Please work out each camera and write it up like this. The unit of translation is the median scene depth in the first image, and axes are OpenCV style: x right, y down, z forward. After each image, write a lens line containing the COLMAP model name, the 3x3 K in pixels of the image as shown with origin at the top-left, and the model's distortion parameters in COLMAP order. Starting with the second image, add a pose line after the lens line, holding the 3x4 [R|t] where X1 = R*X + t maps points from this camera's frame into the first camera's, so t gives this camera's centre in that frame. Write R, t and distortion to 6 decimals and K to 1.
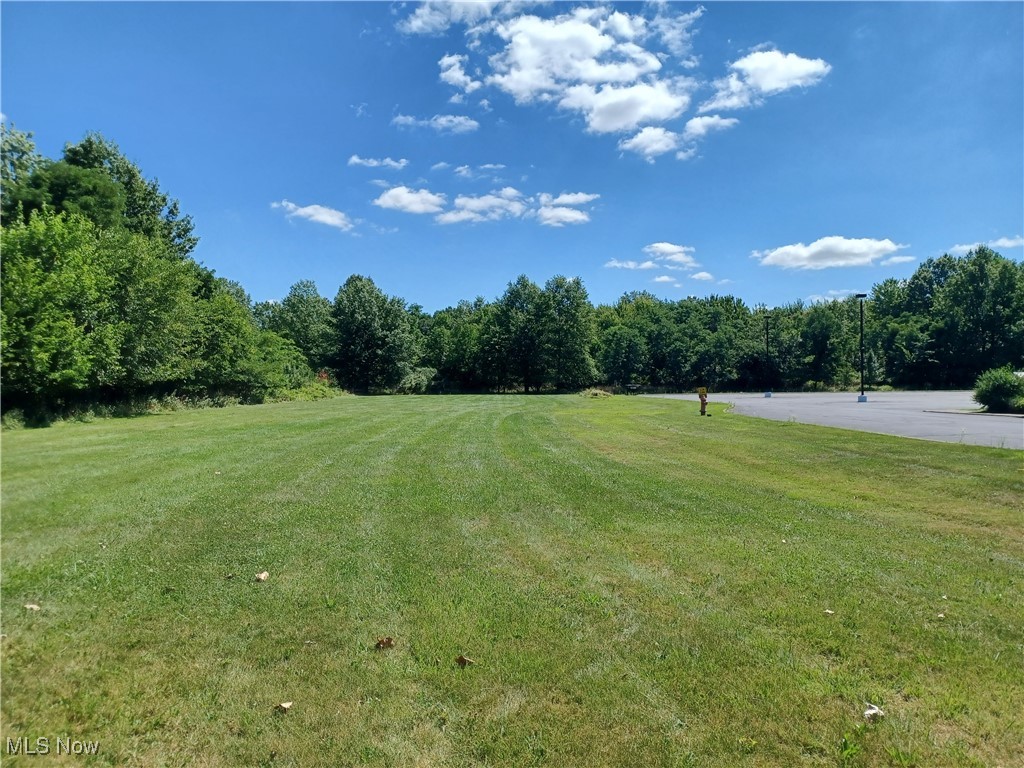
lens RADIAL K [[639.9, 0, 512.0], [0, 639.9, 384.0], [0, 0, 1]] dist [0.033670, -0.000561]
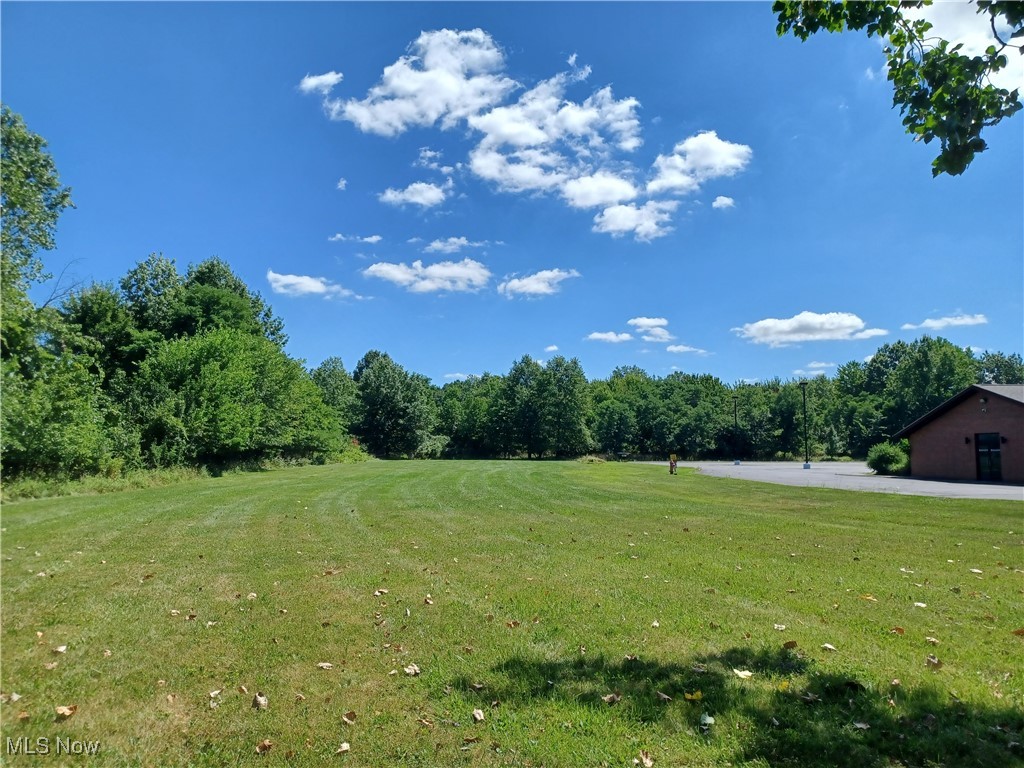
lens RADIAL K [[639.9, 0, 512.0], [0, 639.9, 384.0], [0, 0, 1]] dist [0.033670, -0.000561]
pose [[0.999864, 0.012287, 0.011012, -0.022274], [-0.011063, 0.994405, -0.105056, 0.001153], [-0.012241, 0.104920, 0.994405, -0.131727]]
